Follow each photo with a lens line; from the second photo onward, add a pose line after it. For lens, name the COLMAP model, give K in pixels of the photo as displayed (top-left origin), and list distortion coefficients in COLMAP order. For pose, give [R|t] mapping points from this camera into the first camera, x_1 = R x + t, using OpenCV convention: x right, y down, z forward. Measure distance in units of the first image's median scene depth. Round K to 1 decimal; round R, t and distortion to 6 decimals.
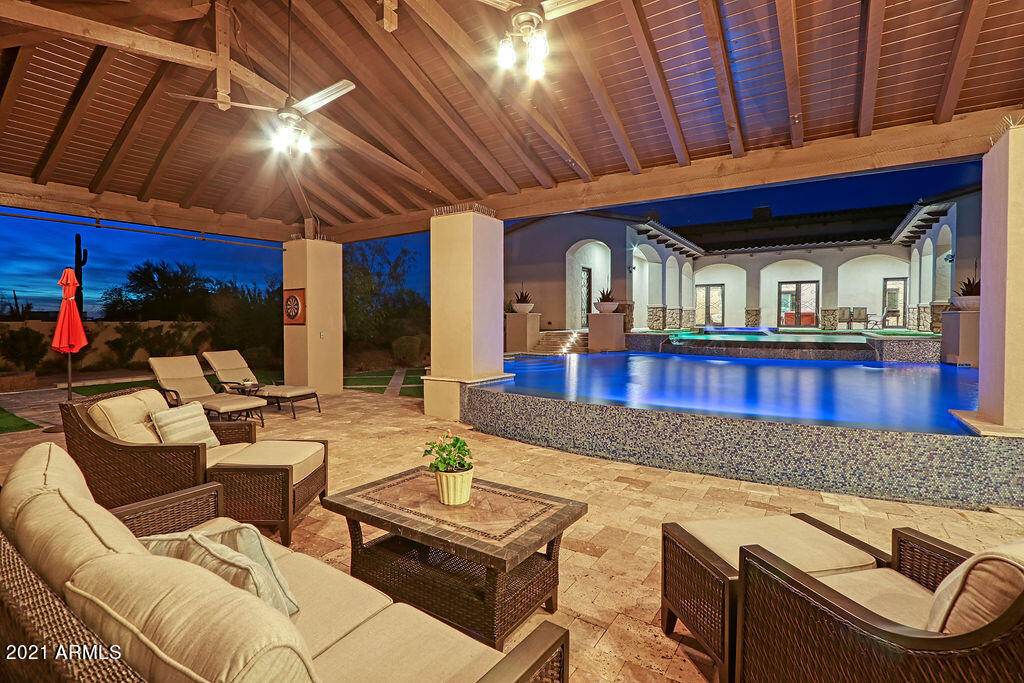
lens RADIAL K [[479.8, 0, 509.5], [0, 479.8, 328.4], [0, 0, 1]] dist [-0.011595, 0.000782]
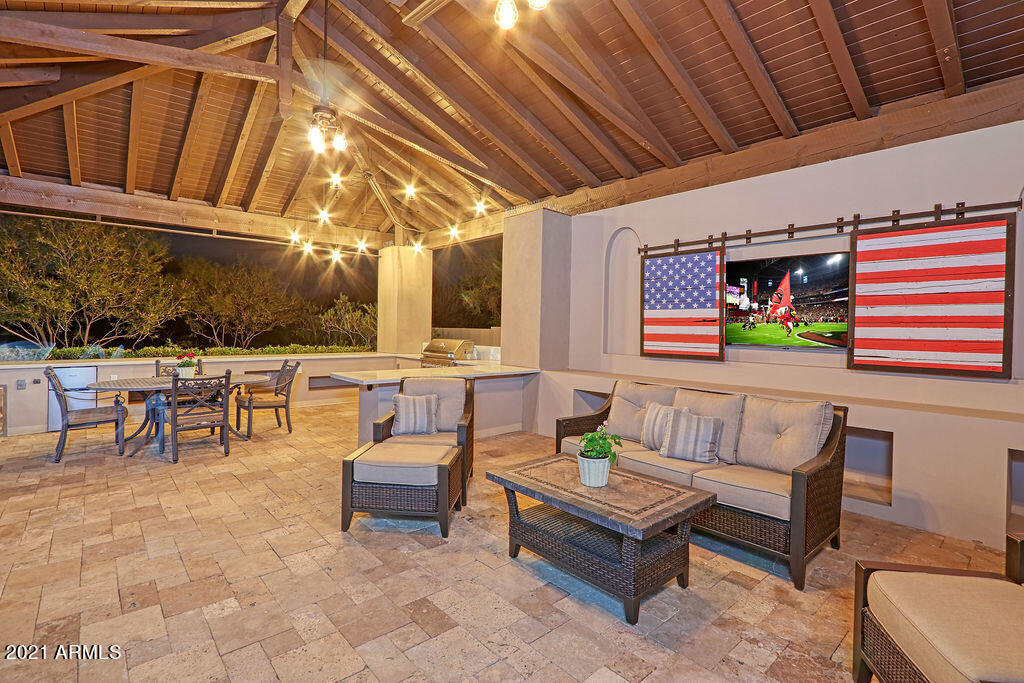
lens RADIAL K [[486.5, 0, 509.9], [0, 486.5, 329.6], [0, 0, 1]] dist [-0.011949, 0.000087]
pose [[-0.965684, -0.013073, 0.259389, -0.216734], [-0.007351, 0.999708, 0.023018, -0.035799], [-0.259614, 0.020321, -0.965499, 2.155591]]
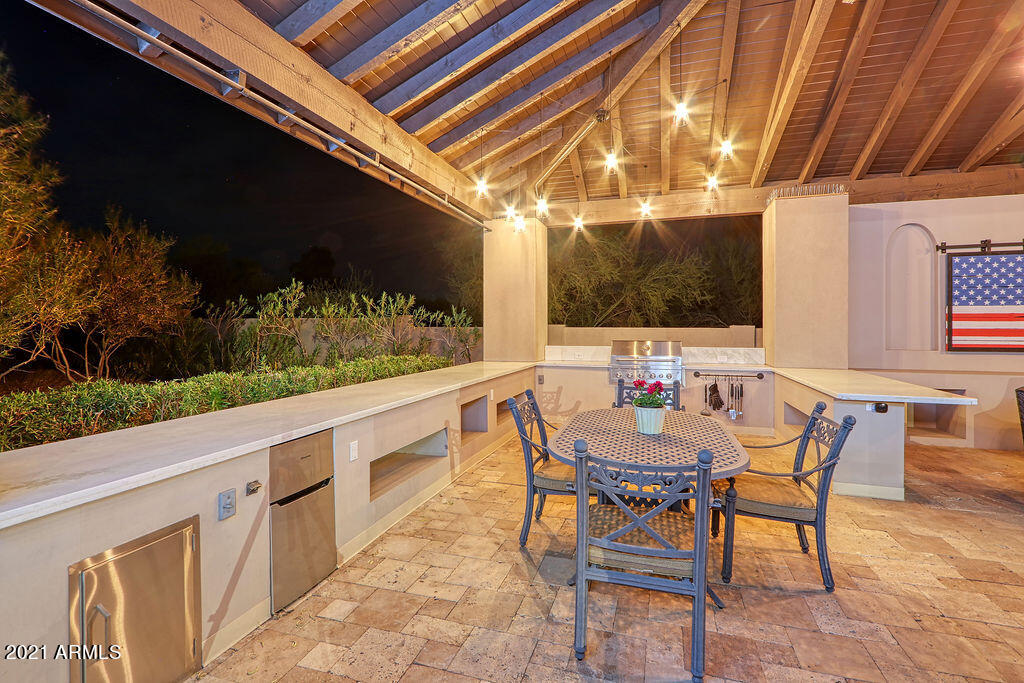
lens RADIAL K [[479.8, 0, 509.5], [0, 479.8, 328.4], [0, 0, 1]] dist [-0.011595, 0.000782]
pose [[-0.957047, -0.002694, -0.289921, 2.671428], [-0.007708, 0.999840, 0.016153, 0.010801], [0.289831, 0.017694, -0.956914, 1.305911]]
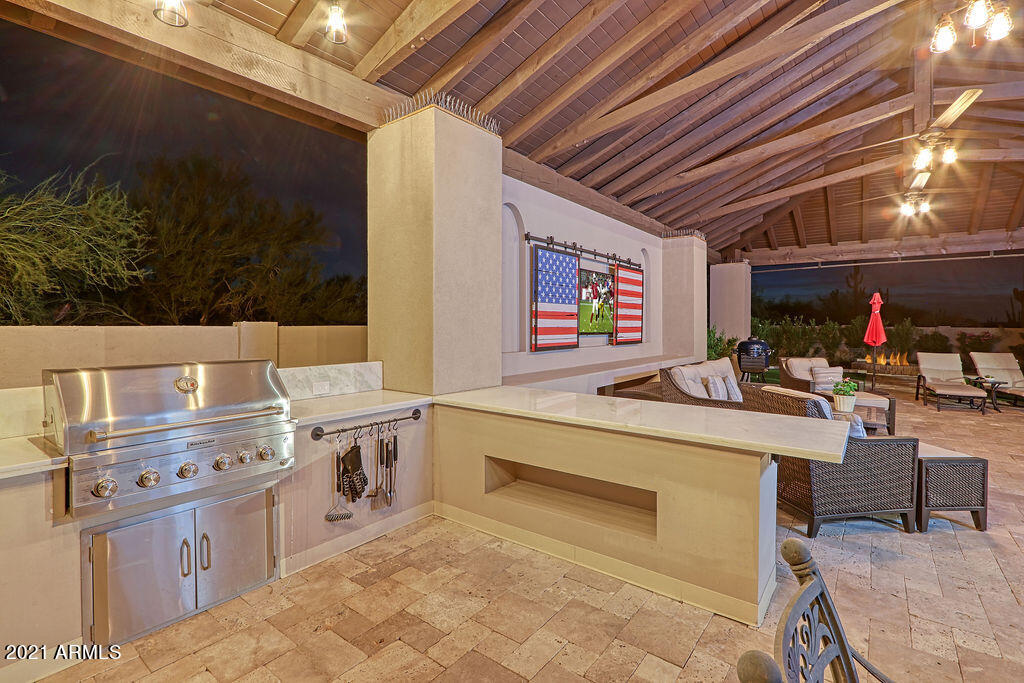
lens RADIAL K [[479.8, 0, 509.5], [0, 479.8, 328.4], [0, 0, 1]] dist [-0.011595, 0.000782]
pose [[-0.057306, 0.008146, -0.998323, 2.055921], [-0.019070, 0.999775, 0.009253, 0.022157], [0.998174, 0.019569, -0.057138, -0.385050]]
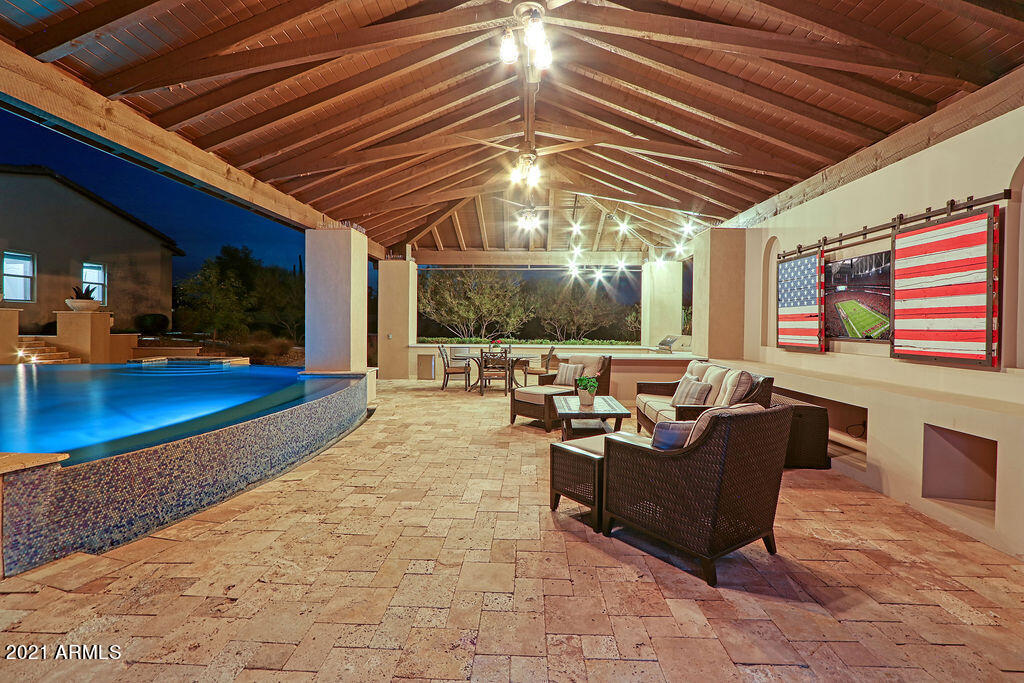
lens RADIAL K [[479.8, 0, 509.5], [0, 479.8, 328.4], [0, 0, 1]] dist [-0.011595, 0.000782]
pose [[-0.524277, -0.009005, 0.851500, -1.787238], [0.007419, 0.999858, 0.015142, -0.017465], [-0.851516, 0.014256, -0.524135, 2.418032]]
